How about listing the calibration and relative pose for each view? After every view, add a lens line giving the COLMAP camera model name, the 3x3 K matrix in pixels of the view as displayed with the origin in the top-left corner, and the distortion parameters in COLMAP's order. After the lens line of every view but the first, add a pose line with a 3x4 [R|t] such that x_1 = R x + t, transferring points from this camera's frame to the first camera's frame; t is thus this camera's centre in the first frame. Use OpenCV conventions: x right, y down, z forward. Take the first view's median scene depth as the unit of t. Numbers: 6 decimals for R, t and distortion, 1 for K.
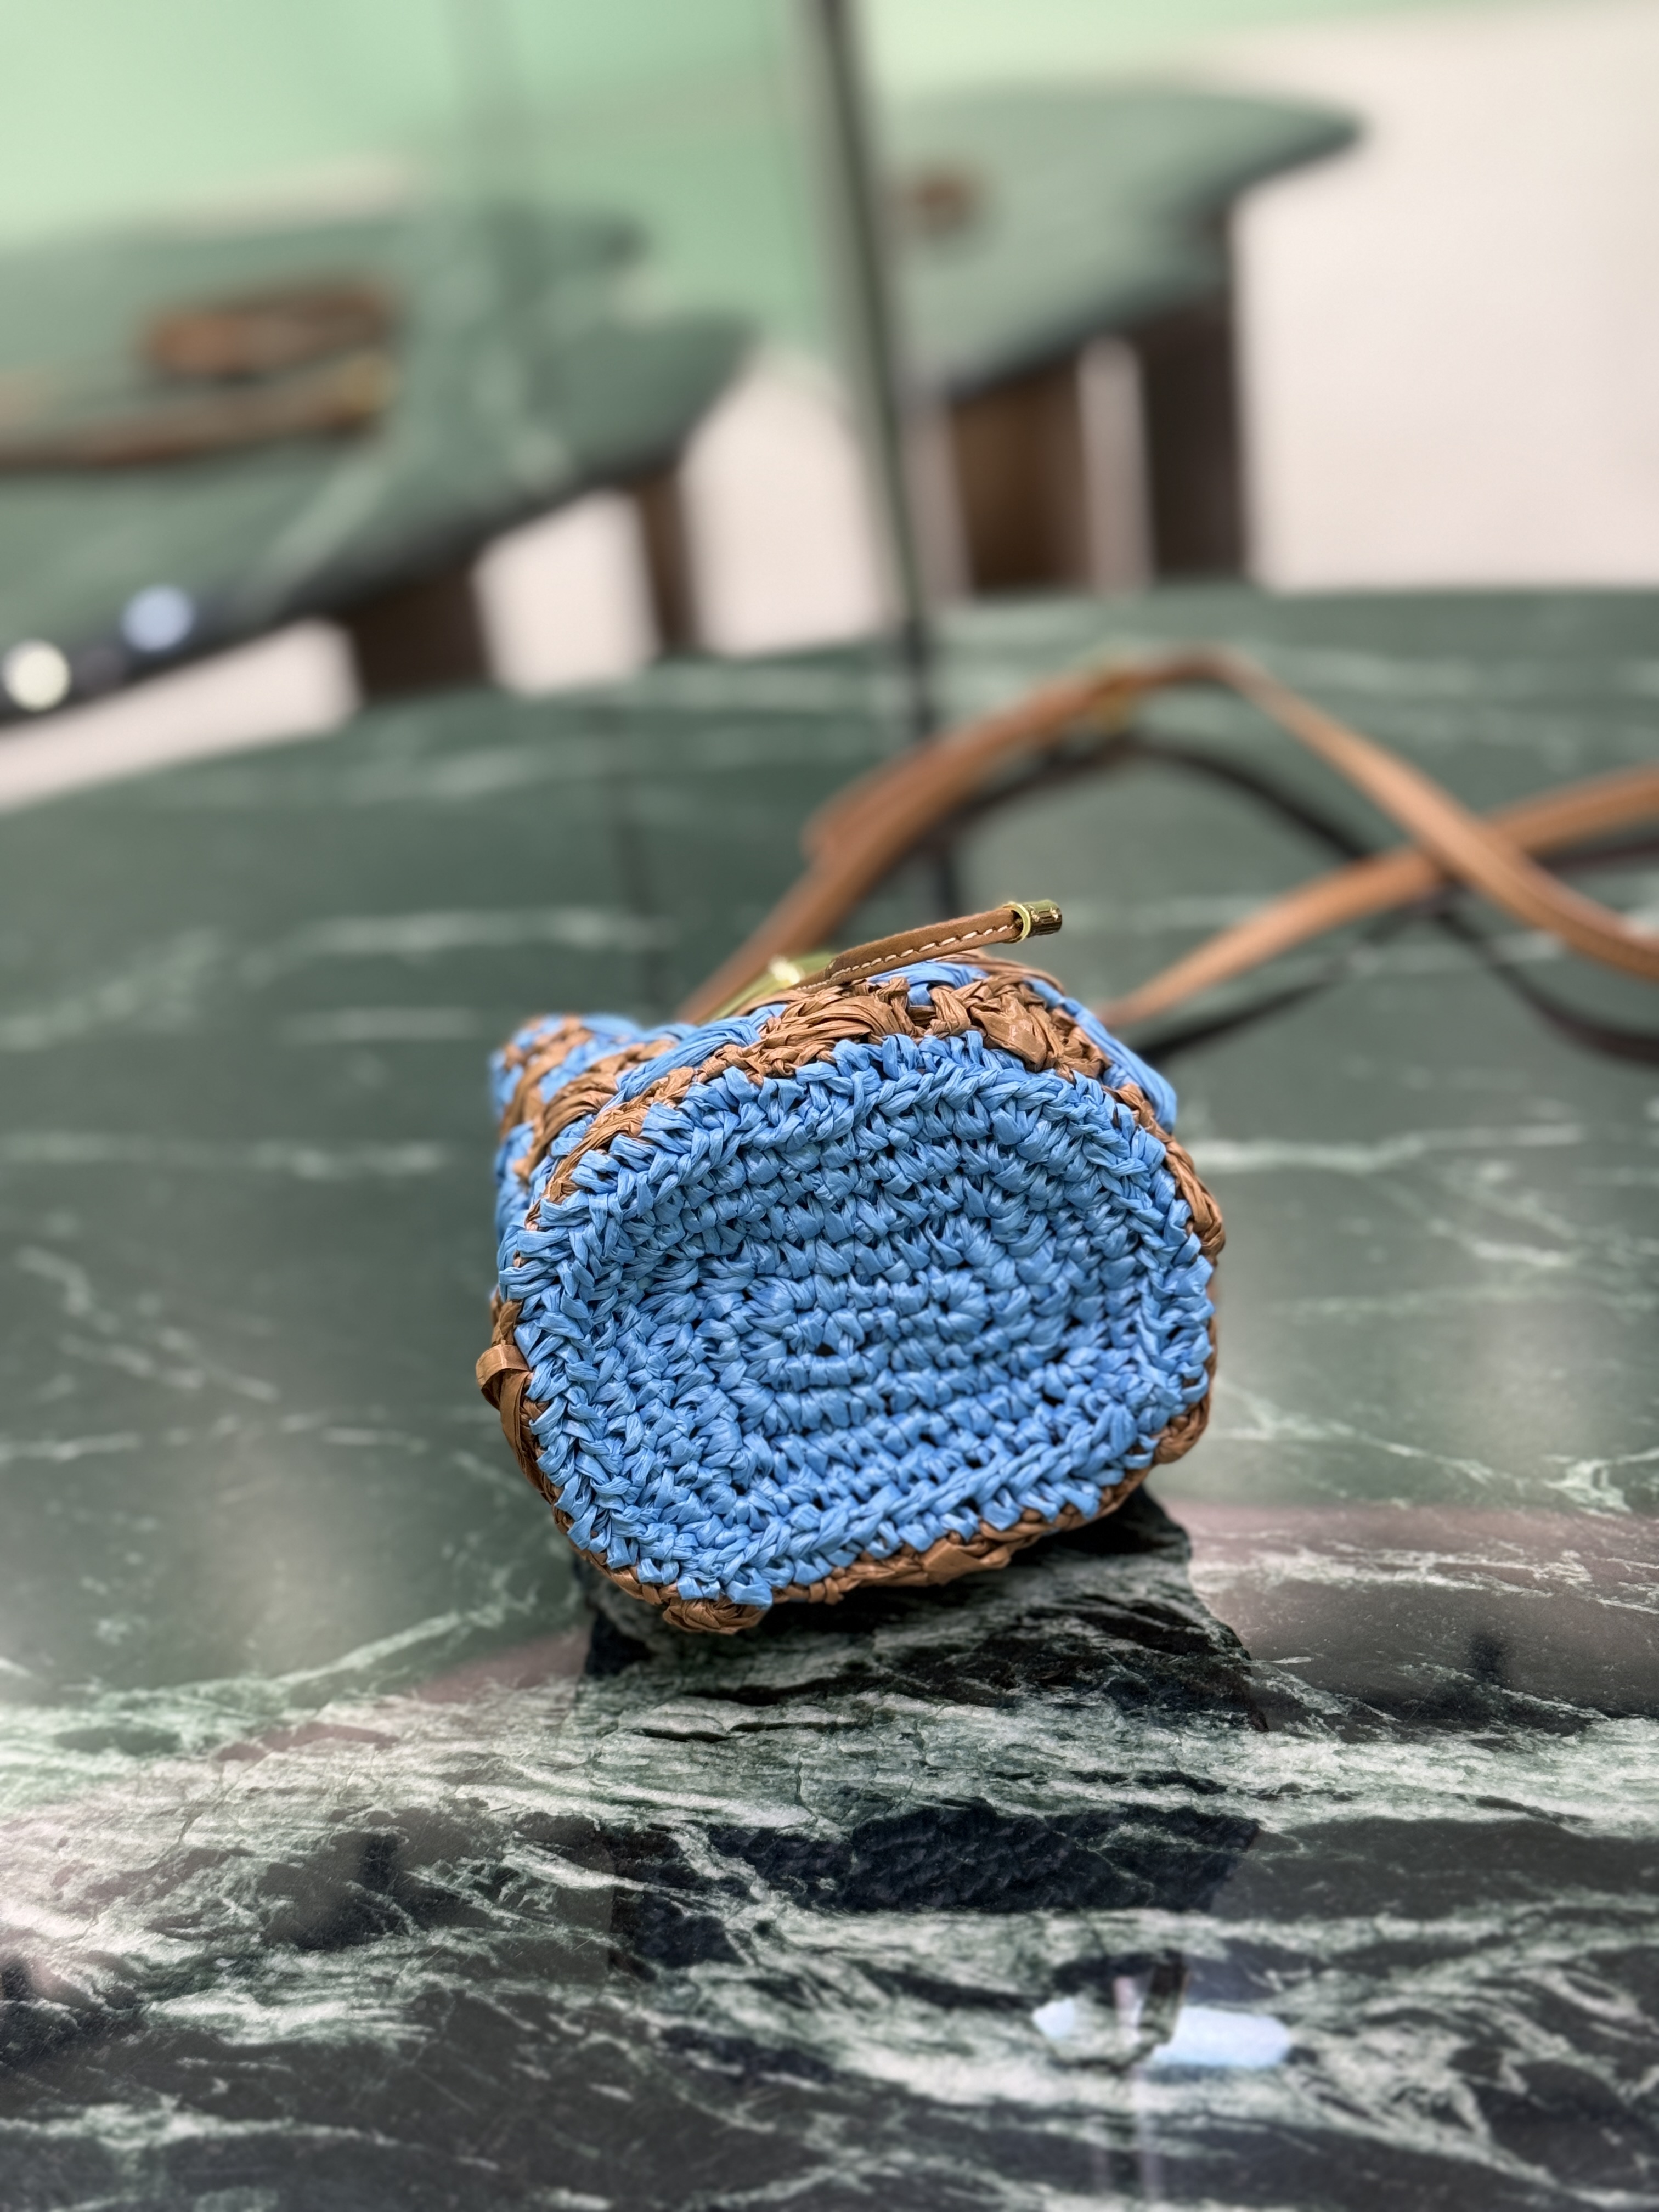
lens RADIAL K [[3163.7, 0, 835.7], [0, 3163.7, 1138.8], [0, 0, 1]] dist [0.221953, -0.657905]
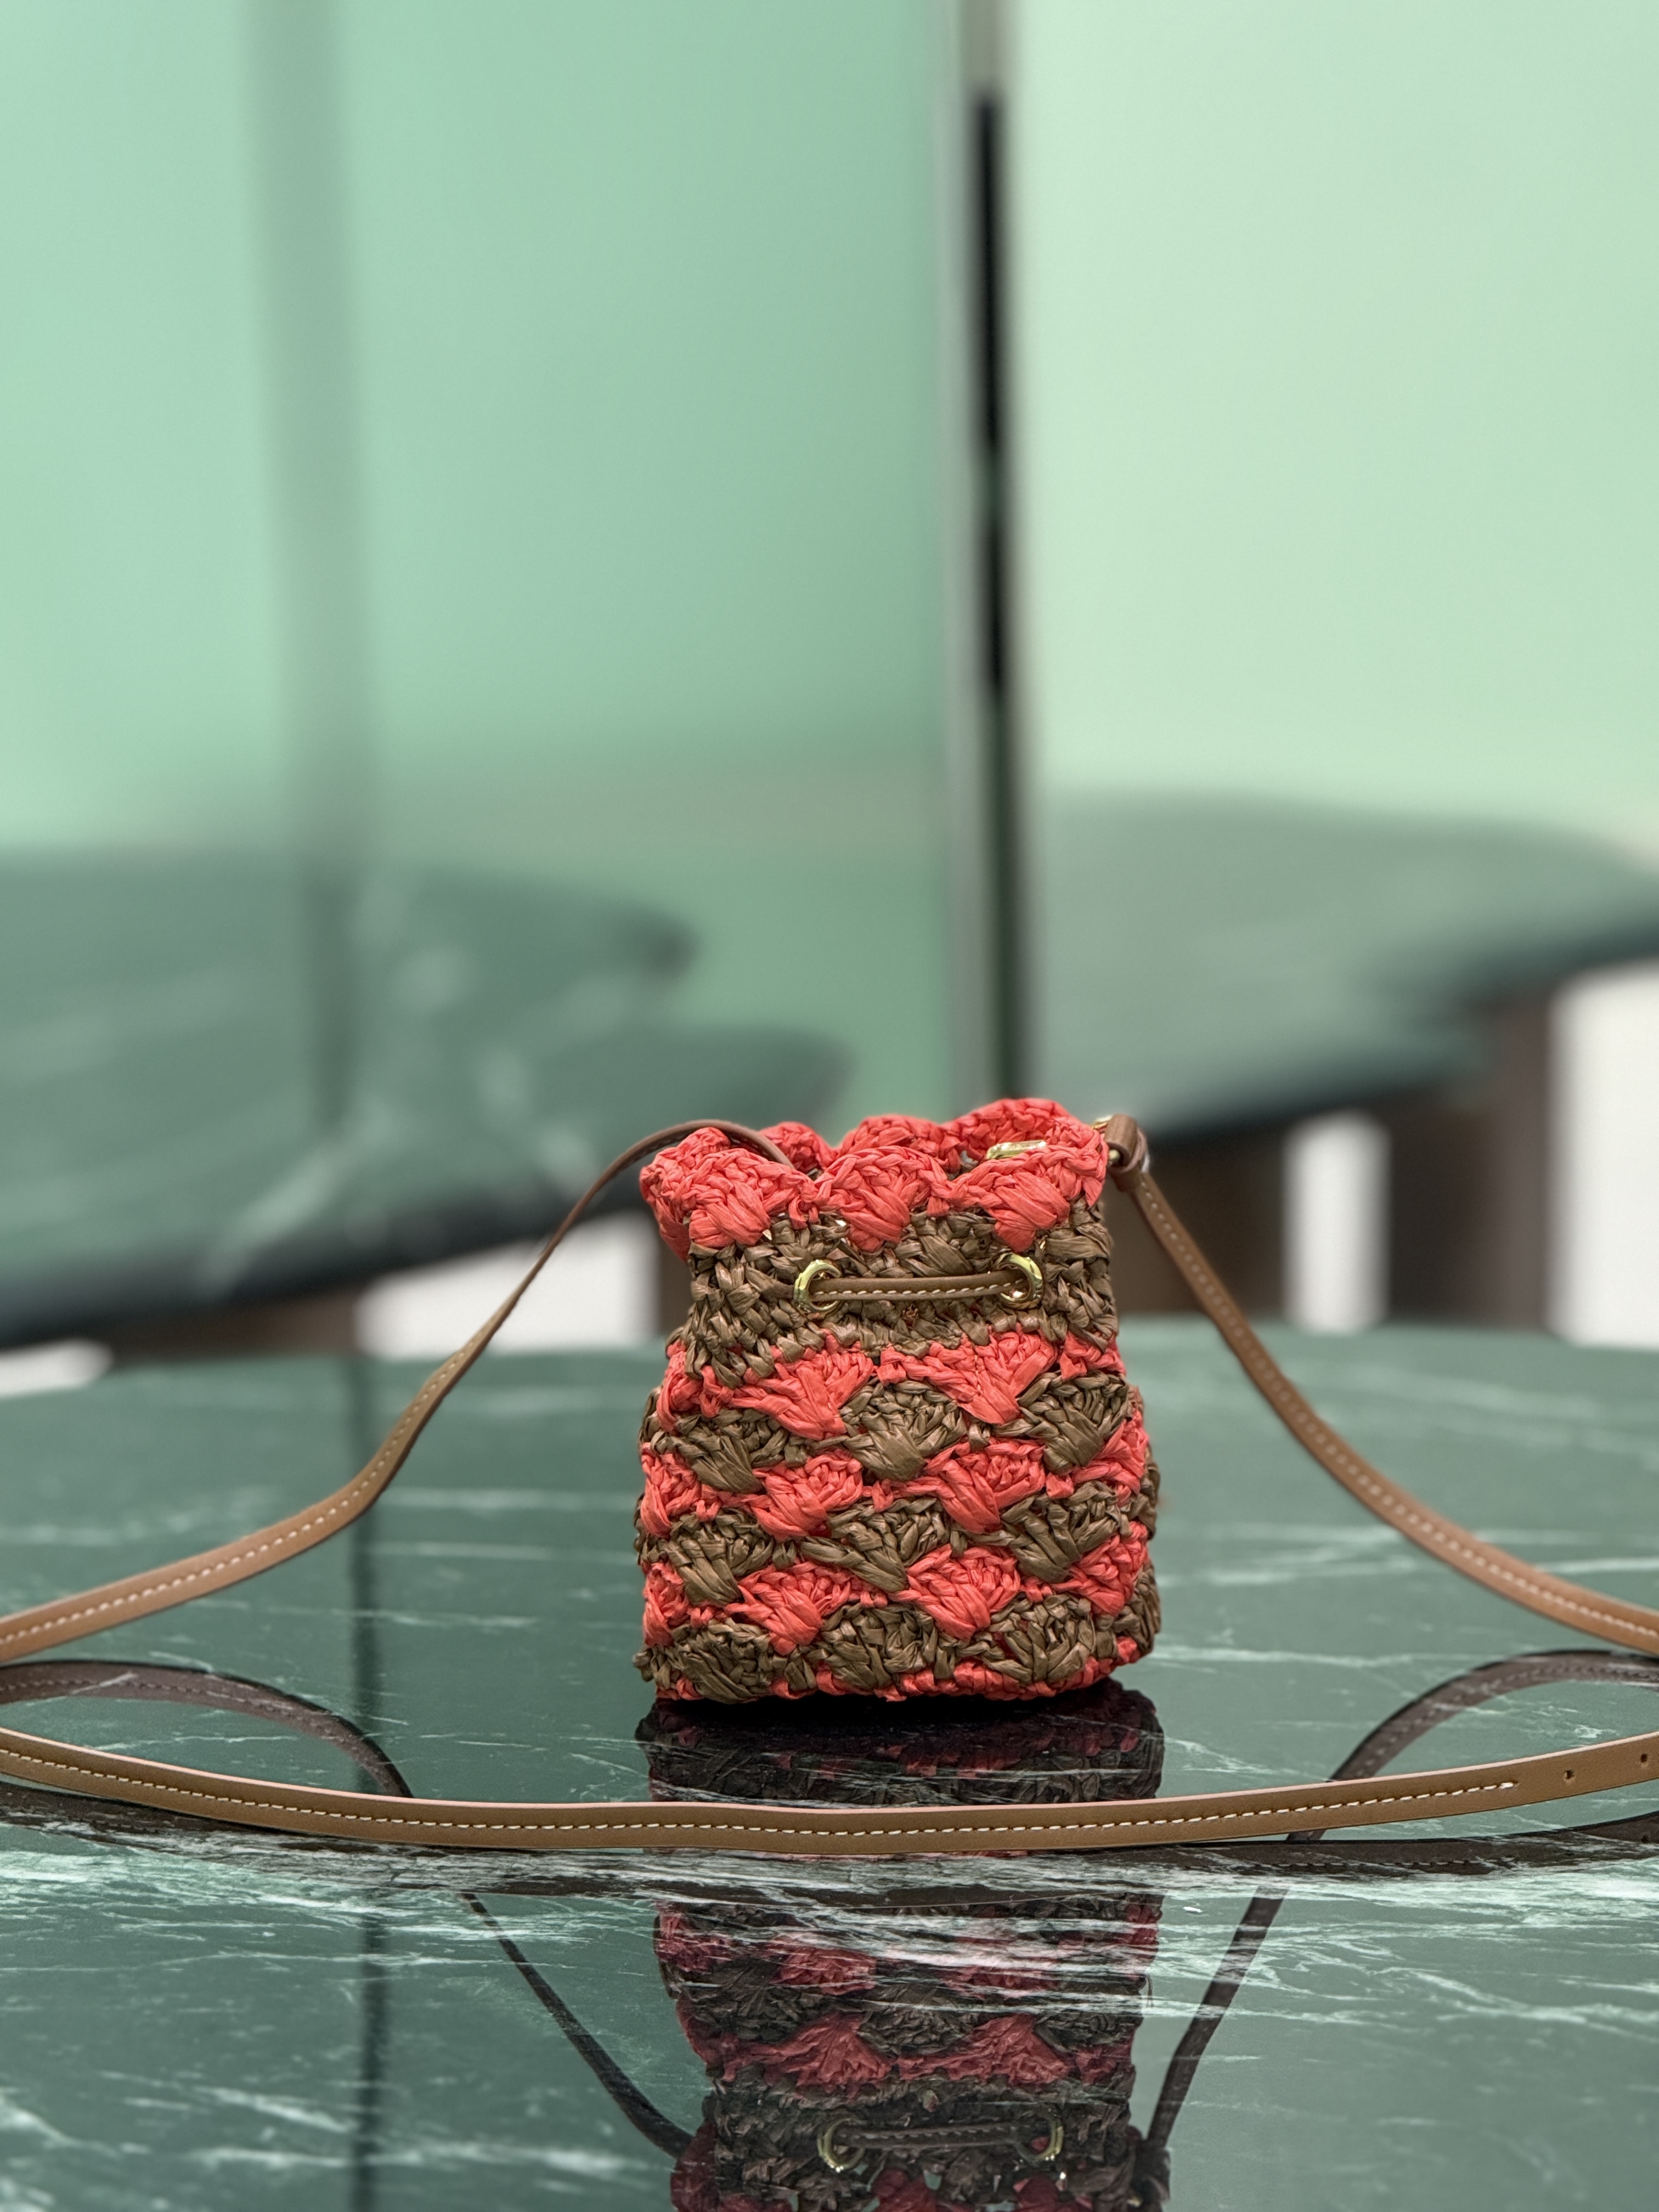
lens RADIAL K [[8116.3, 0, 829.5], [0, 8116.3, 1106.0], [0, 0, 1]] dist [0.241657, 1.569877]
pose [[0.992953, 0.117963, -0.011394, -0.019515], [-0.116464, 0.953476, -0.278065, 0.869815], [-0.021937, 0.277432, 0.960495, -2.489466]]
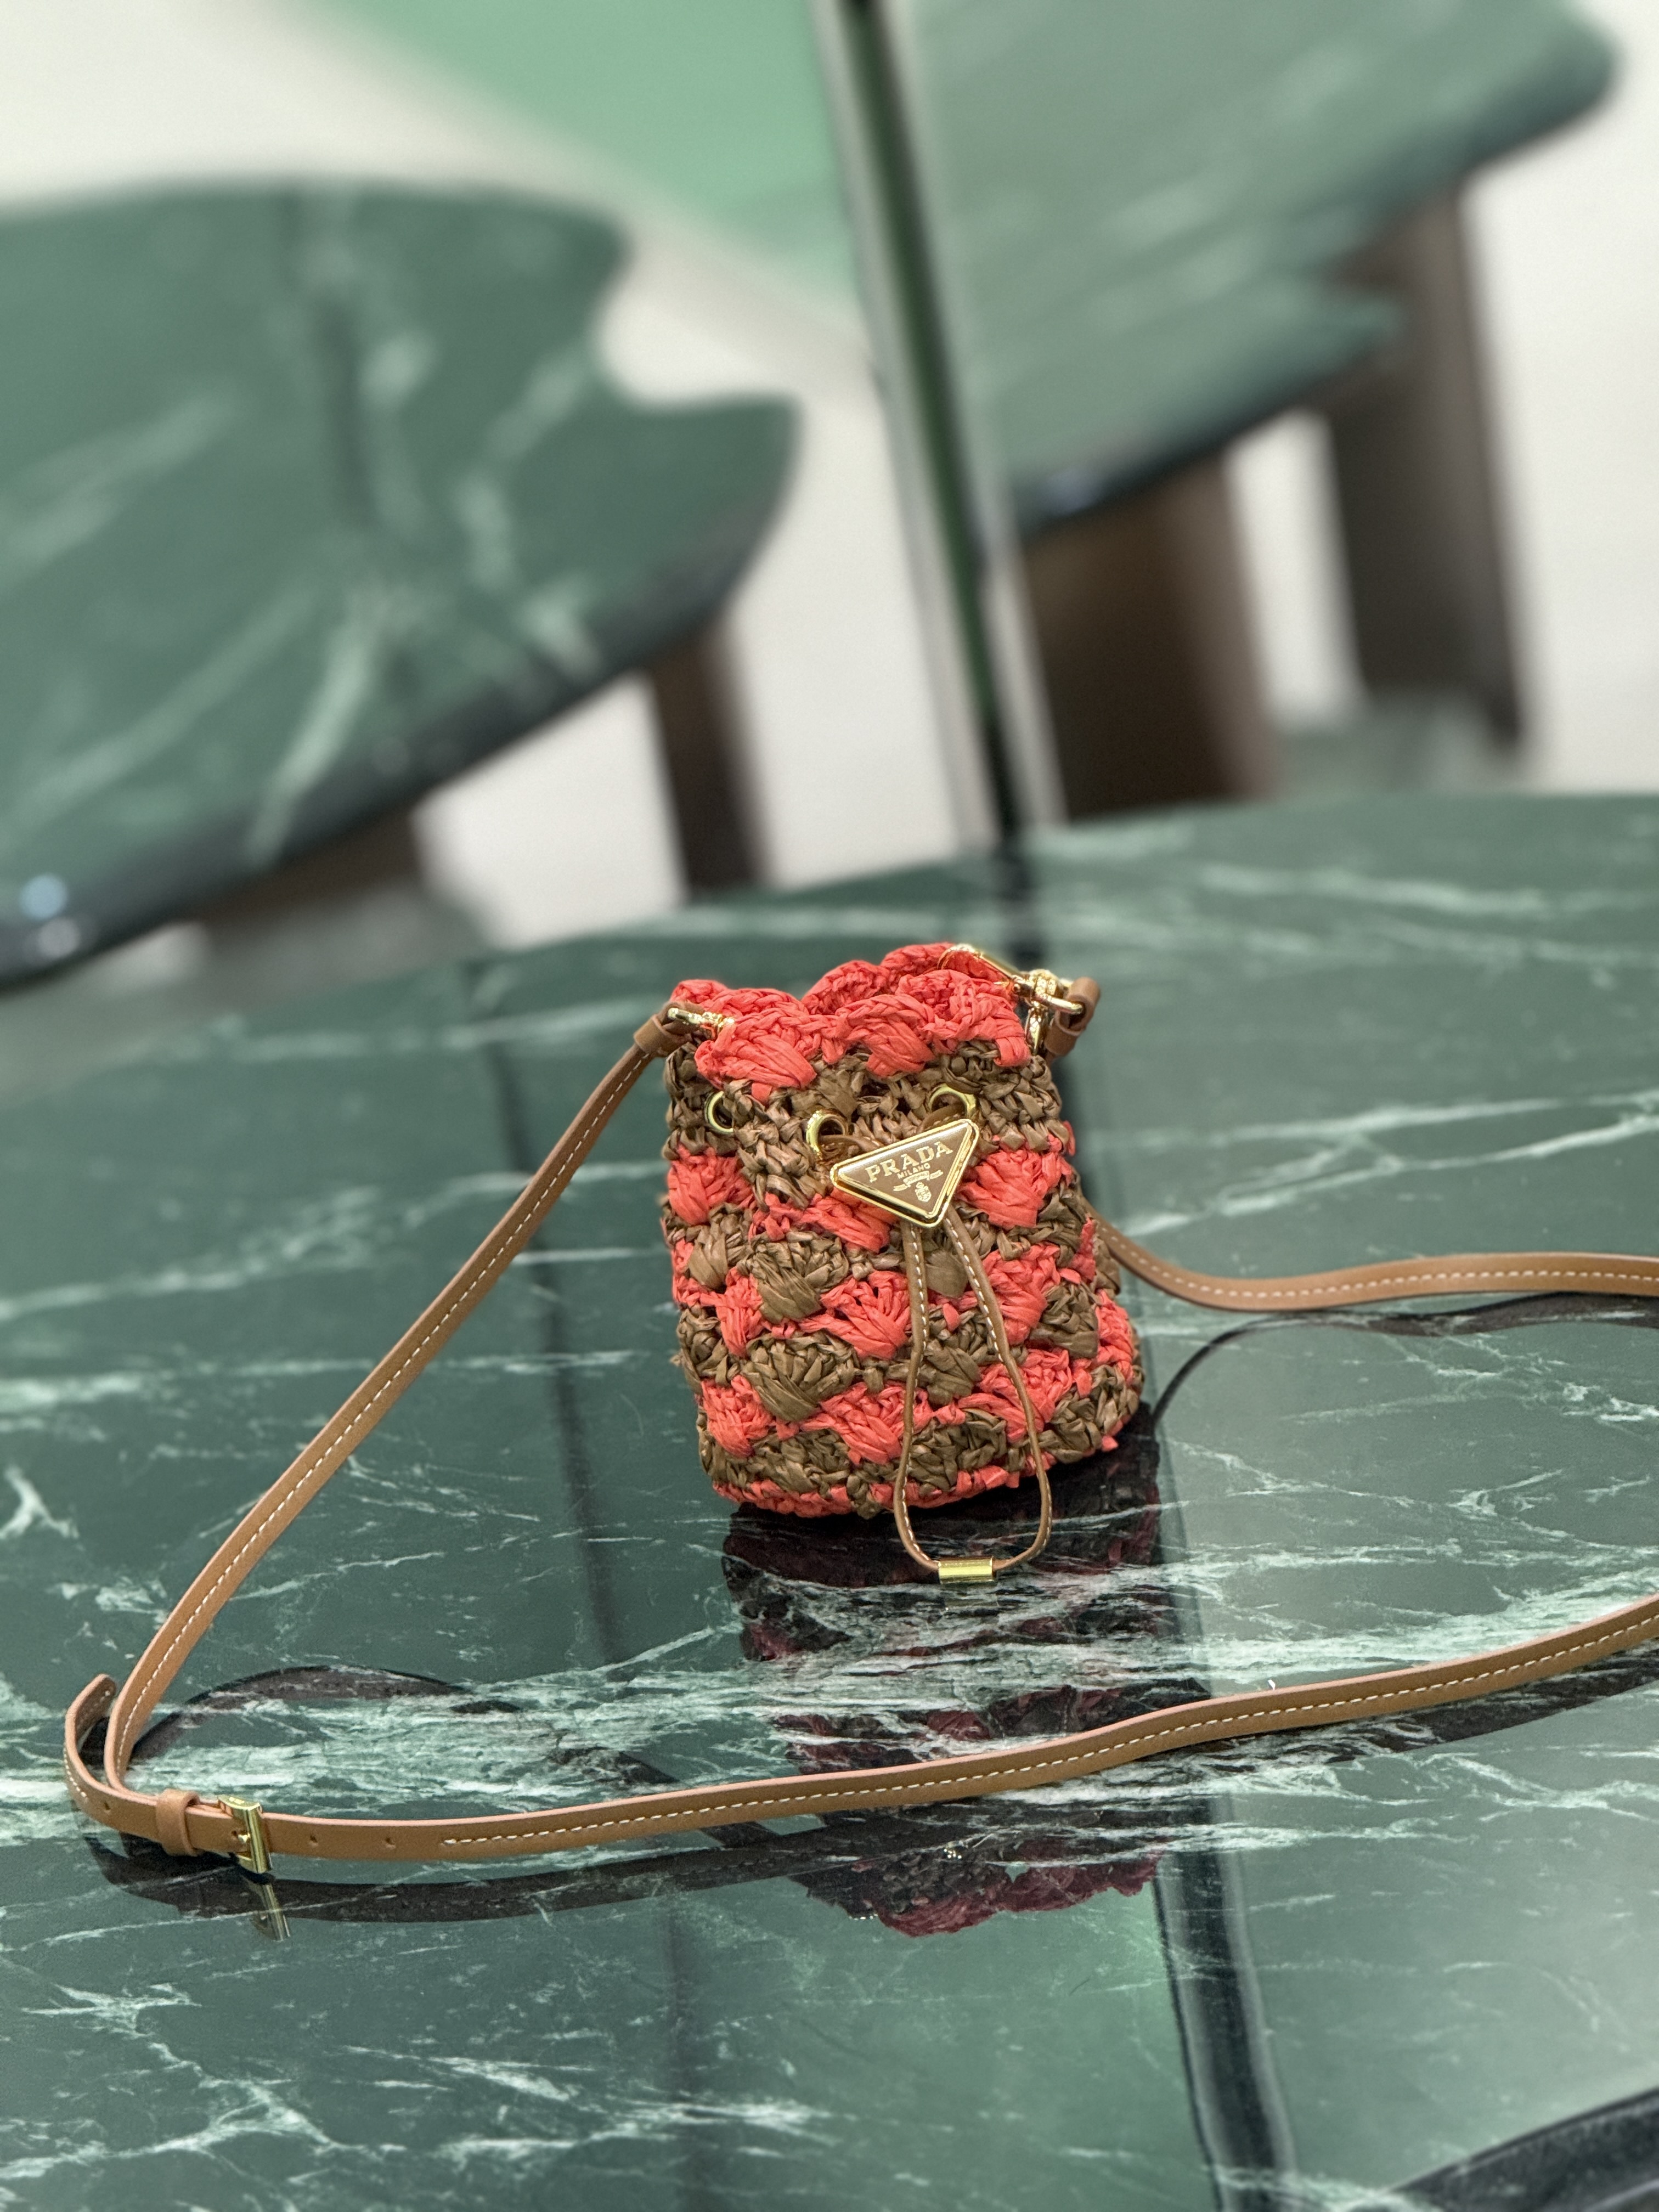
lens RADIAL K [[8116.3, 0, 829.5], [0, 8116.3, 1106.0], [0, 0, 1]] dist [0.241657, 1.569877]
pose [[0.999332, -0.036204, -0.004937, -0.042544], [0.035676, 0.995974, -0.082241, 0.245149], [0.007894, 0.082010, 0.996600, -3.045139]]
